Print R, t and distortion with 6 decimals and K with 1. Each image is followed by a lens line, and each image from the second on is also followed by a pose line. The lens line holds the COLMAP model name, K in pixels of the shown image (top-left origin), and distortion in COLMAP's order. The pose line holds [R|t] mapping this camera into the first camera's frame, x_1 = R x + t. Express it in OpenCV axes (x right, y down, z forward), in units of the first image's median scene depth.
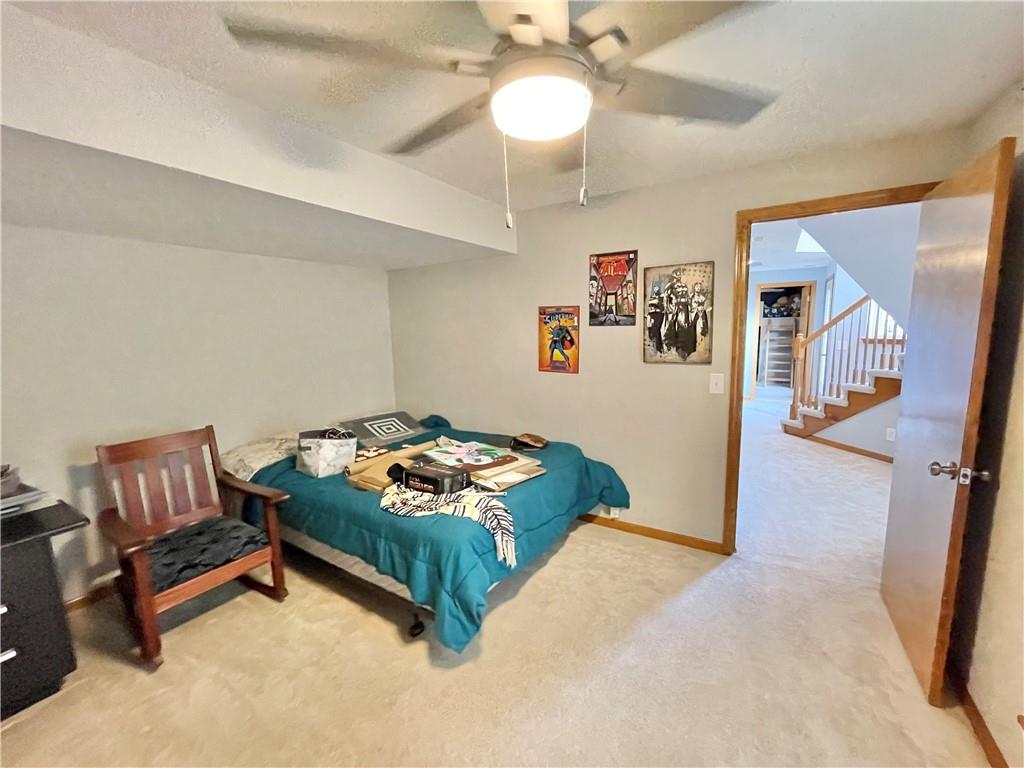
lens RADIAL K [[413.8, 0, 514.5], [0, 413.8, 383.9], [0, 0, 1]] dist [-0.002401, -0.000403]
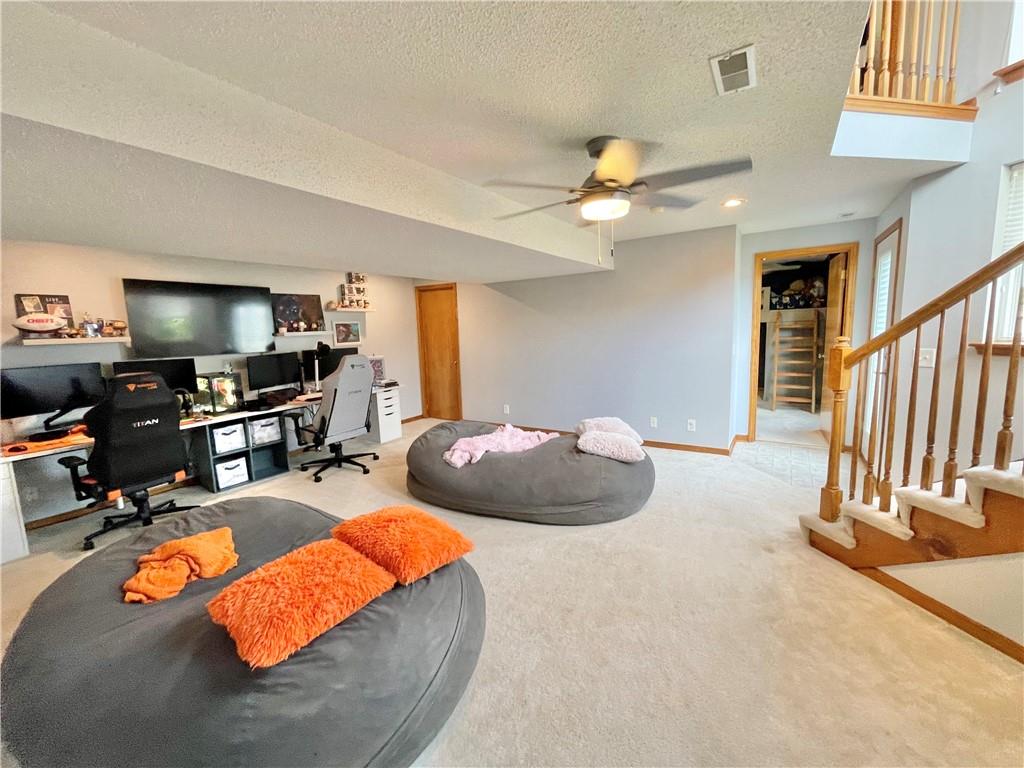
lens RADIAL K [[413.8, 0, 514.5], [0, 413.8, 383.9], [0, 0, 1]] dist [-0.002401, -0.000403]
pose [[0.999694, -0.011320, -0.021993, 0.235589], [0.011313, 0.999936, -0.000422, -0.051108], [0.021996, 0.000173, 0.999758, 0.373855]]
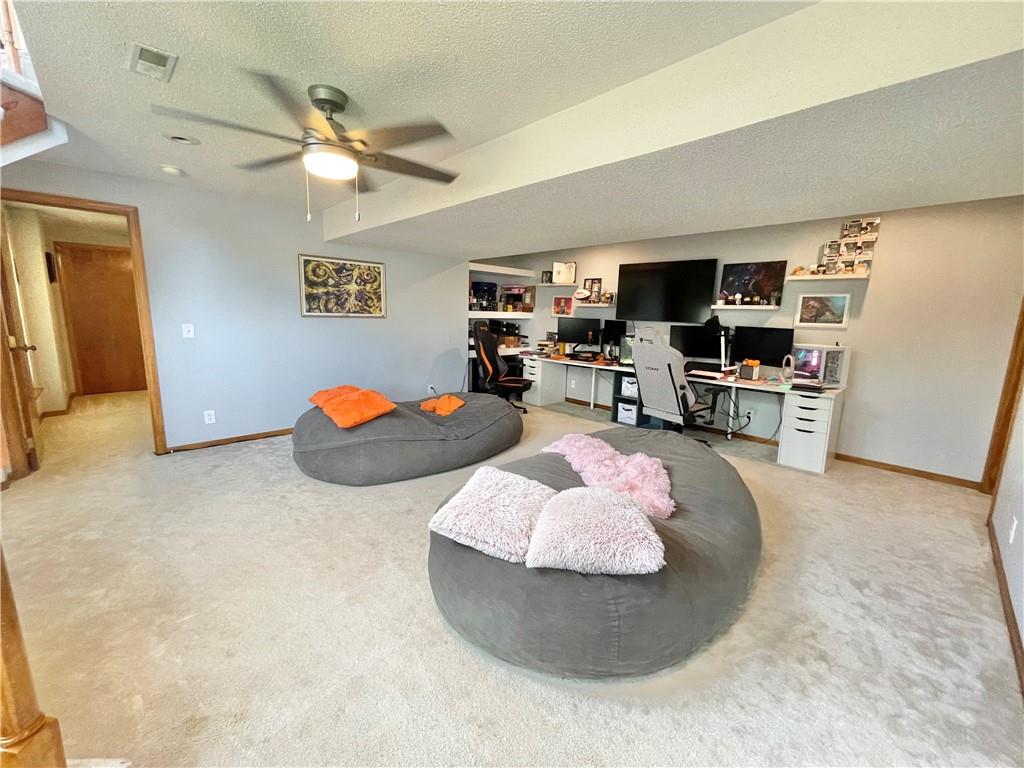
lens RADIAL K [[413.8, 0, 514.5], [0, 413.8, 383.9], [0, 0, 1]] dist [-0.002401, -0.000403]
pose [[-0.247355, 0.184711, -0.951156, 0.614192], [-0.152651, 0.961973, 0.226509, -0.128235], [0.956825, 0.201223, -0.209753, 0.968165]]
